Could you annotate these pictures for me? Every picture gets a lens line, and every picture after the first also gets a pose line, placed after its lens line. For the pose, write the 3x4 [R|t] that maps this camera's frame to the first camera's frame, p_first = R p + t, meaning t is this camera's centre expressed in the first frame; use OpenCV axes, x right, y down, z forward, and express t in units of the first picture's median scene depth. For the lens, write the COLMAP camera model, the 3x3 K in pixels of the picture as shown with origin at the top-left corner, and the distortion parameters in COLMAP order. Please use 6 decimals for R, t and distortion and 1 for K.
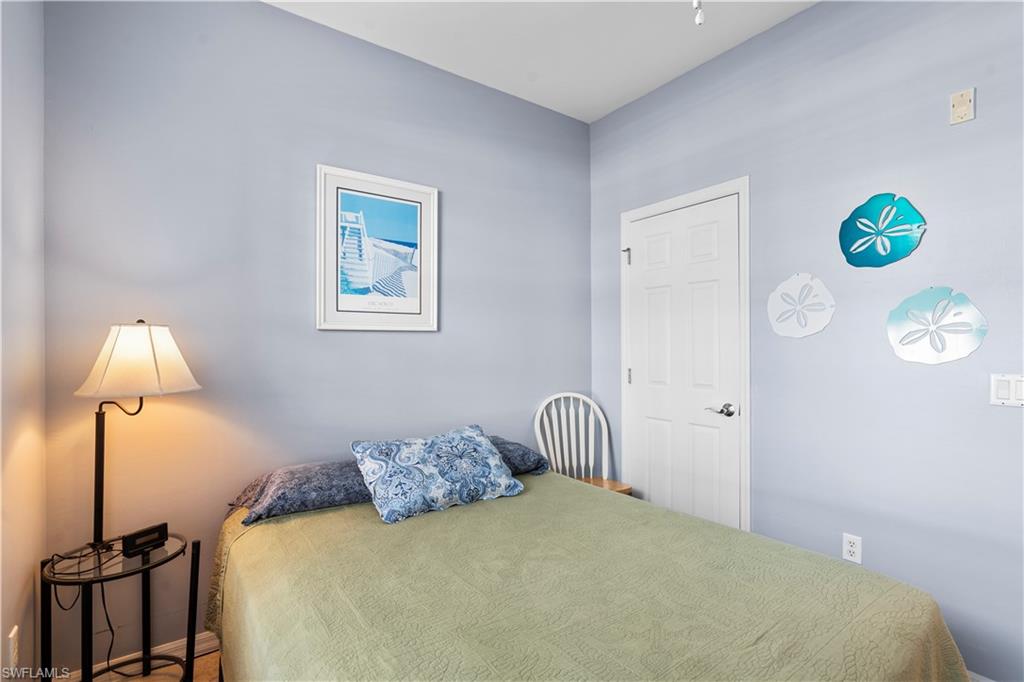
lens RADIAL K [[479.4, 0, 512.0], [0, 479.4, 341.0], [0, 0, 1]] dist [-0.001659, -0.000088]
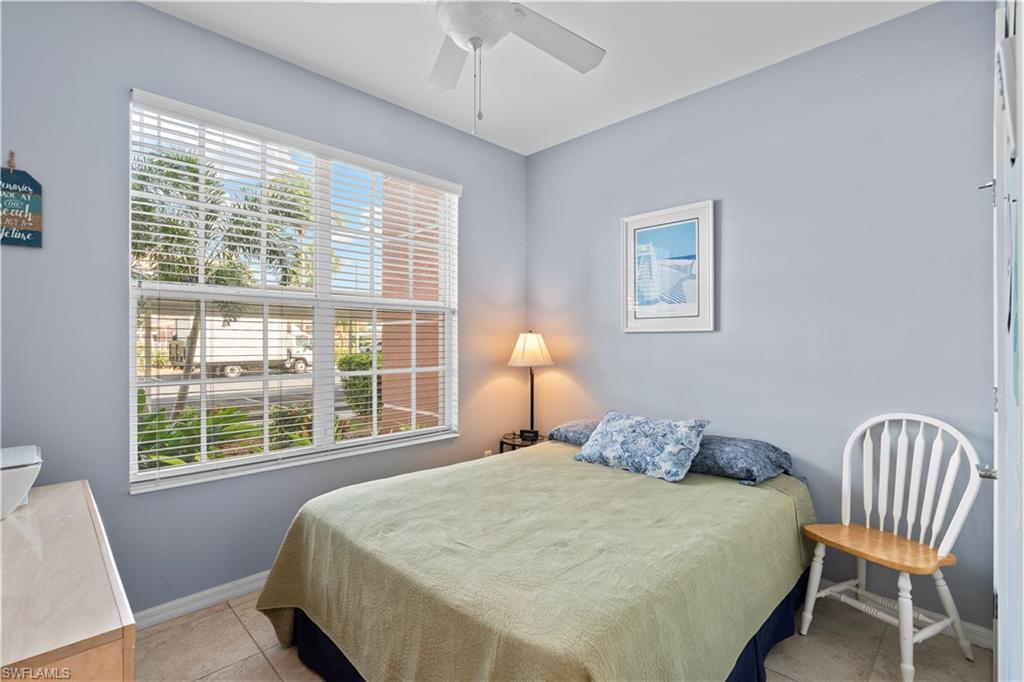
lens RADIAL K [[479.4, 0, 512.0], [0, 479.4, 341.0], [0, 0, 1]] dist [-0.001659, -0.000088]
pose [[0.167027, 0.007209, -0.985926, 0.918891], [0.009467, 0.999915, 0.008915, -0.013834], [0.985907, -0.010823, 0.166945, 0.407713]]
